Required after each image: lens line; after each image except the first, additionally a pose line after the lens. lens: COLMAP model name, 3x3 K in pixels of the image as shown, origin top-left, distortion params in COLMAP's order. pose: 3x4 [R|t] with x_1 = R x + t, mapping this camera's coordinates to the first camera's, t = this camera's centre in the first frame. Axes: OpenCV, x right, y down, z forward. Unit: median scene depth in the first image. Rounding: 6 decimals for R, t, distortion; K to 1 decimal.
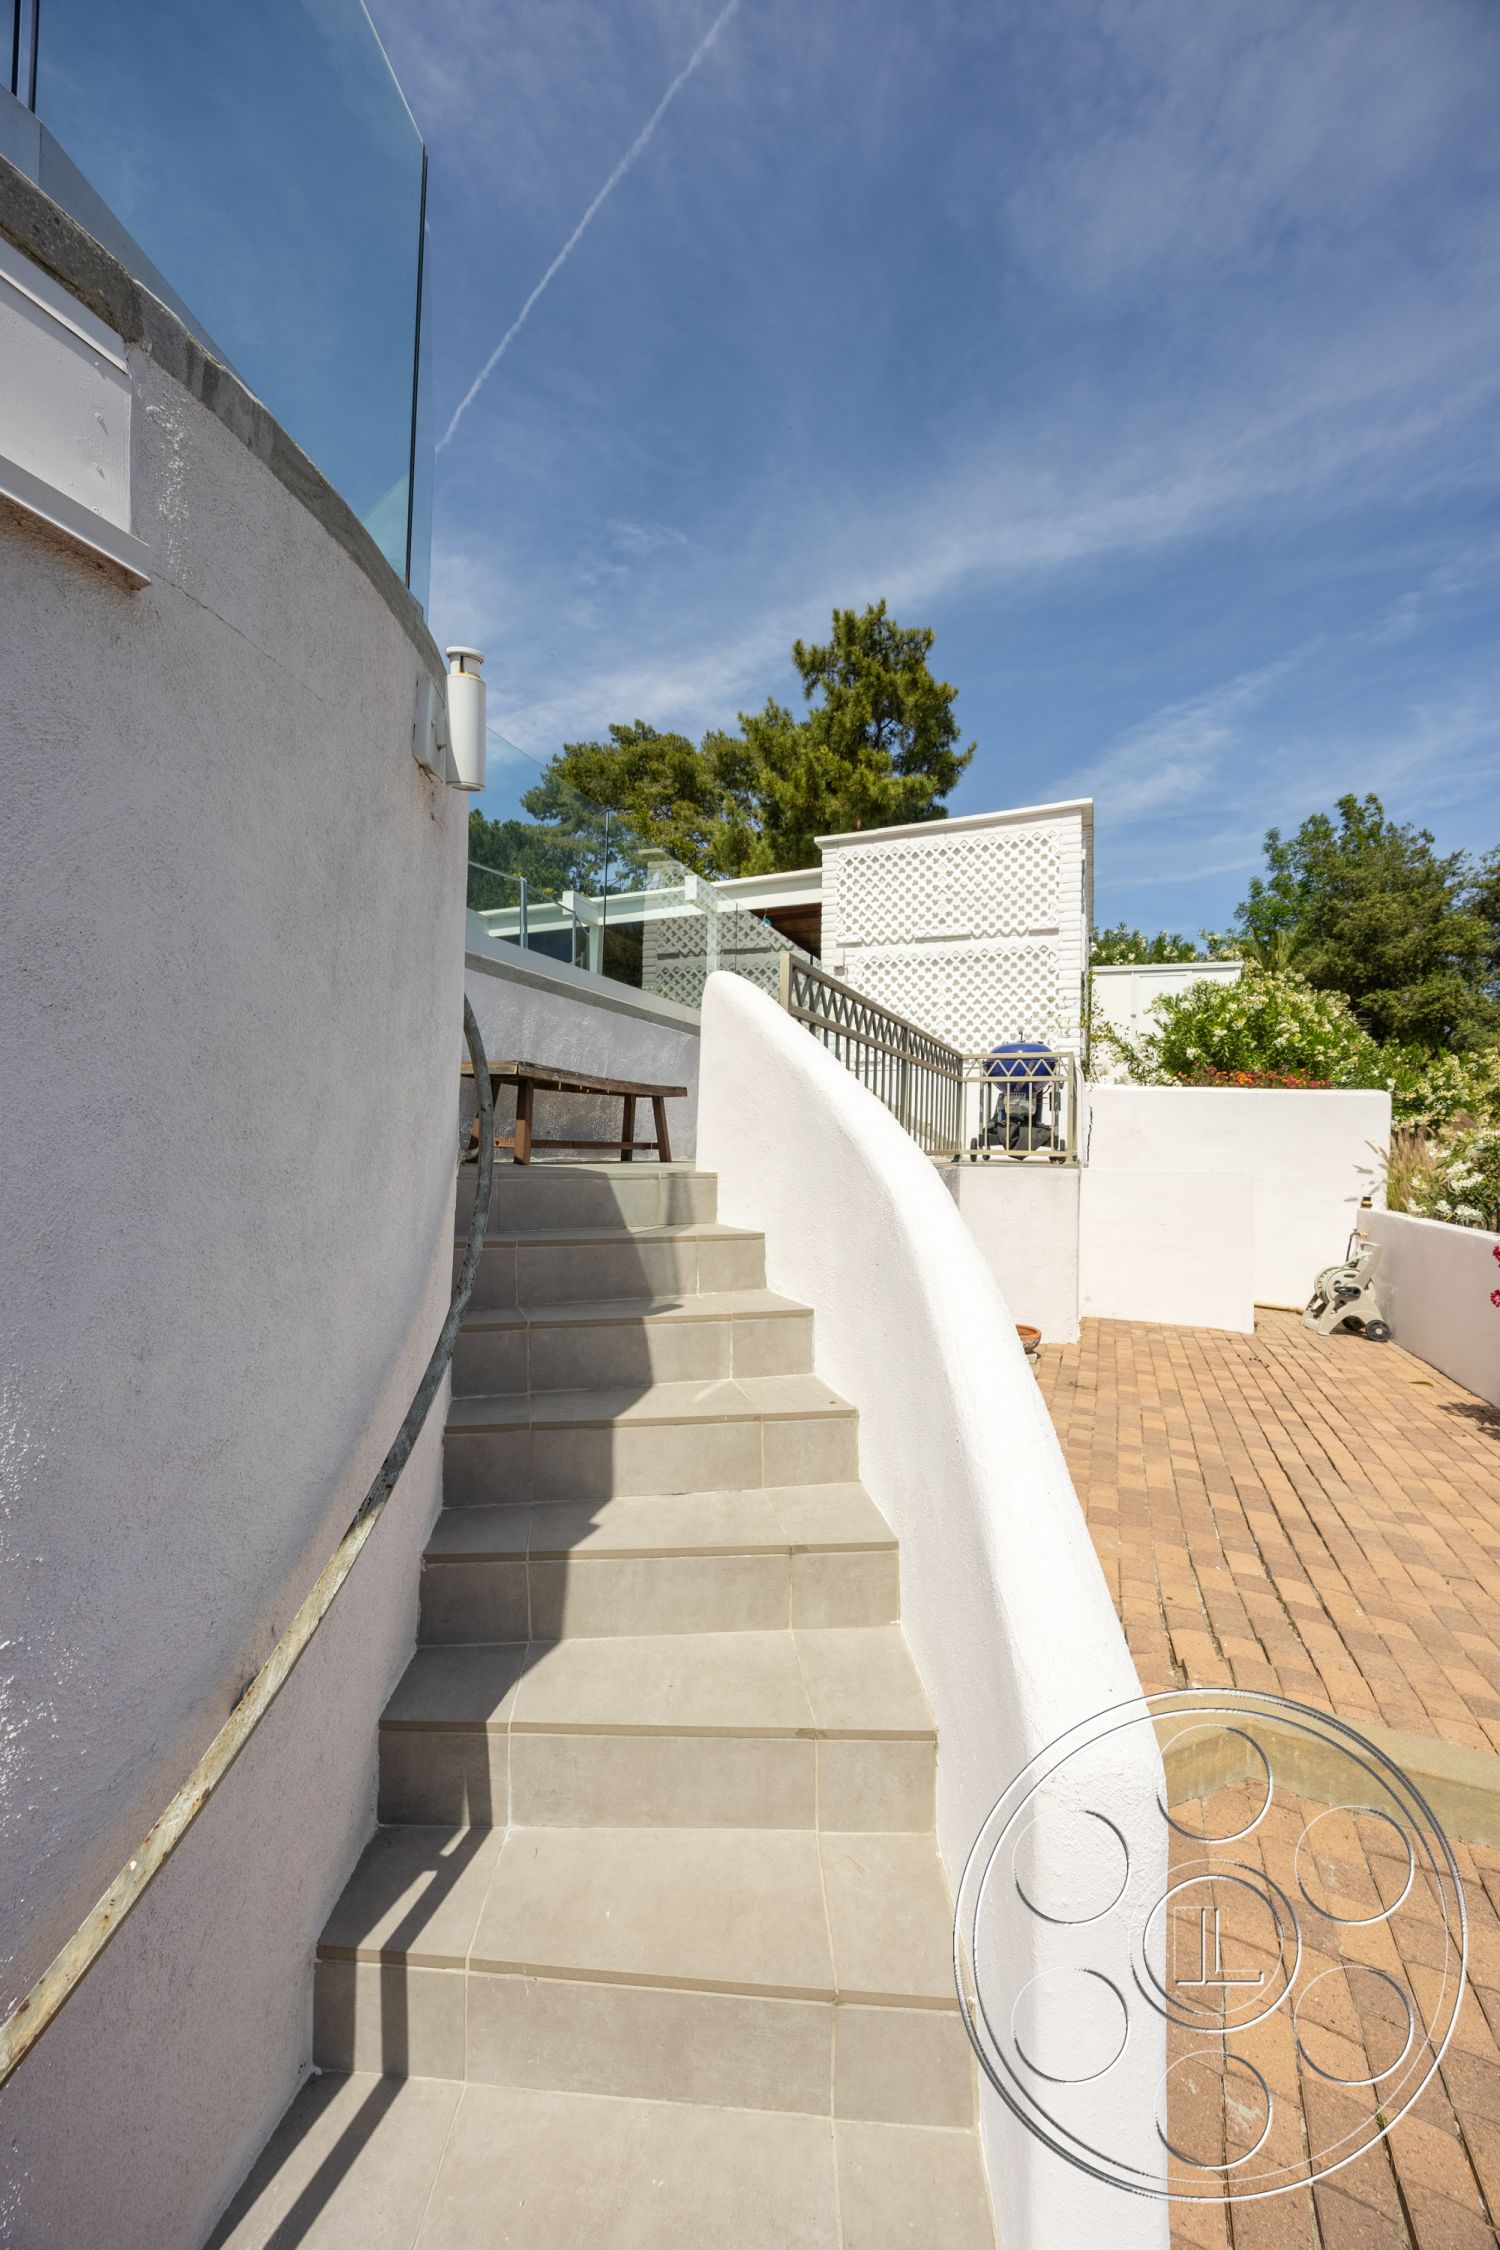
lens RADIAL K [[853.1, 0, 756.2], [0, 853.1, 1120.6], [0, 0, 1]] dist [0.016566, -0.001069]
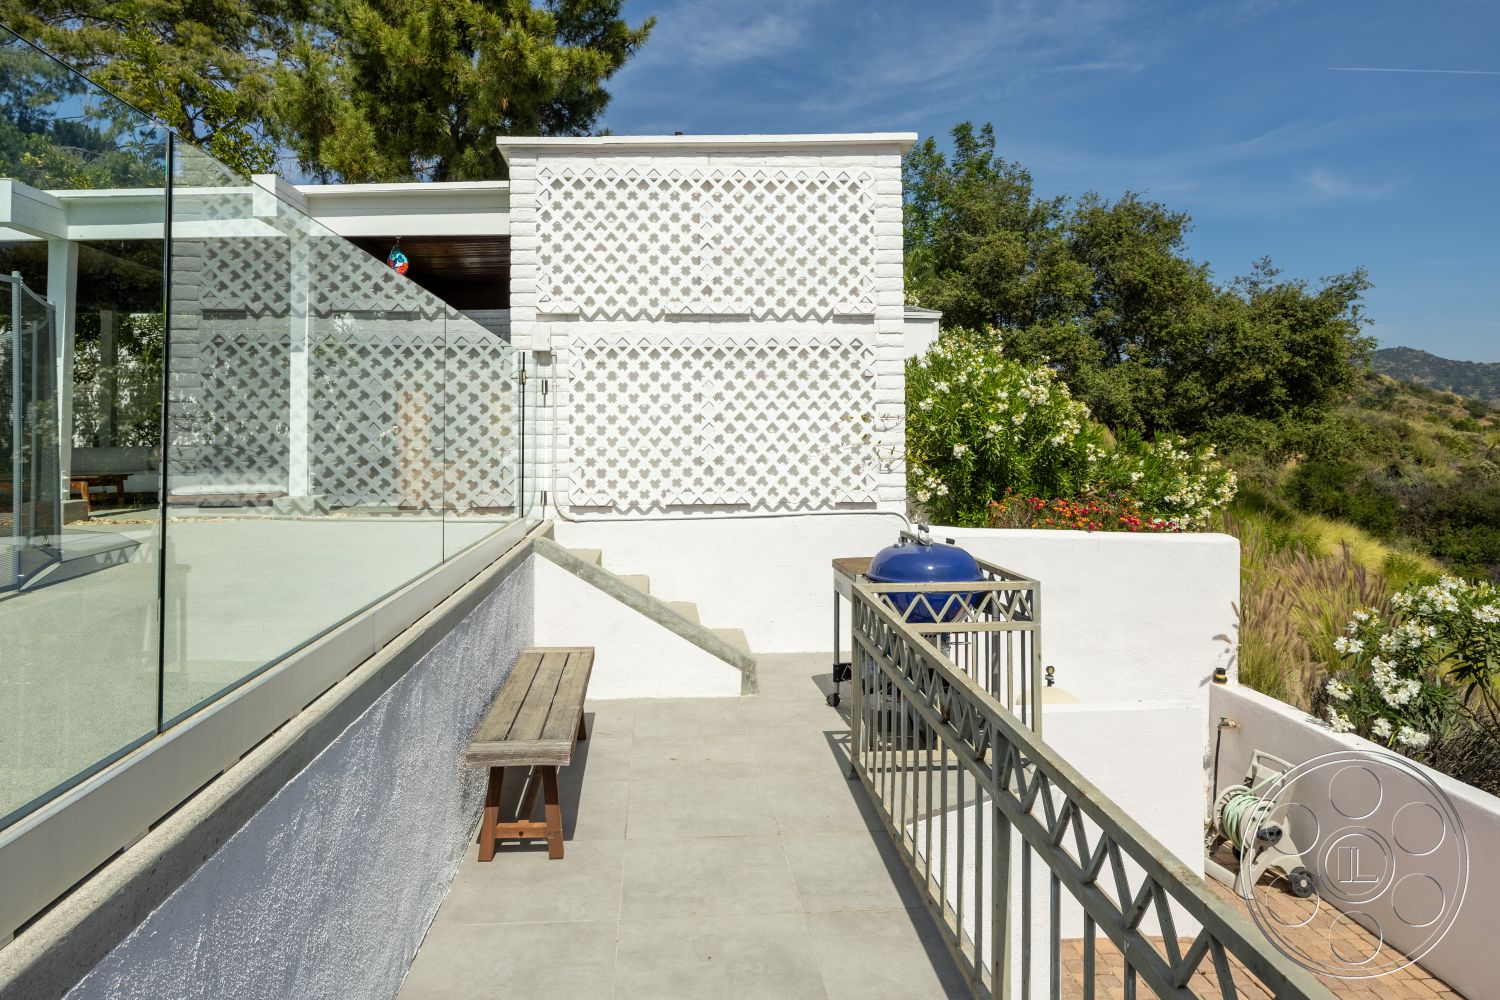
lens RADIAL K [[951.1, 0, 715.3], [0, 951.1, 413.4], [0, 0, 1]] dist [-0.012697, 0.008395]
pose [[0.909601, -0.013482, 0.415265, -0.076007], [0.014057, 0.999900, 0.001670, -0.137938], [-0.415246, 0.004318, 0.909699, 0.332637]]
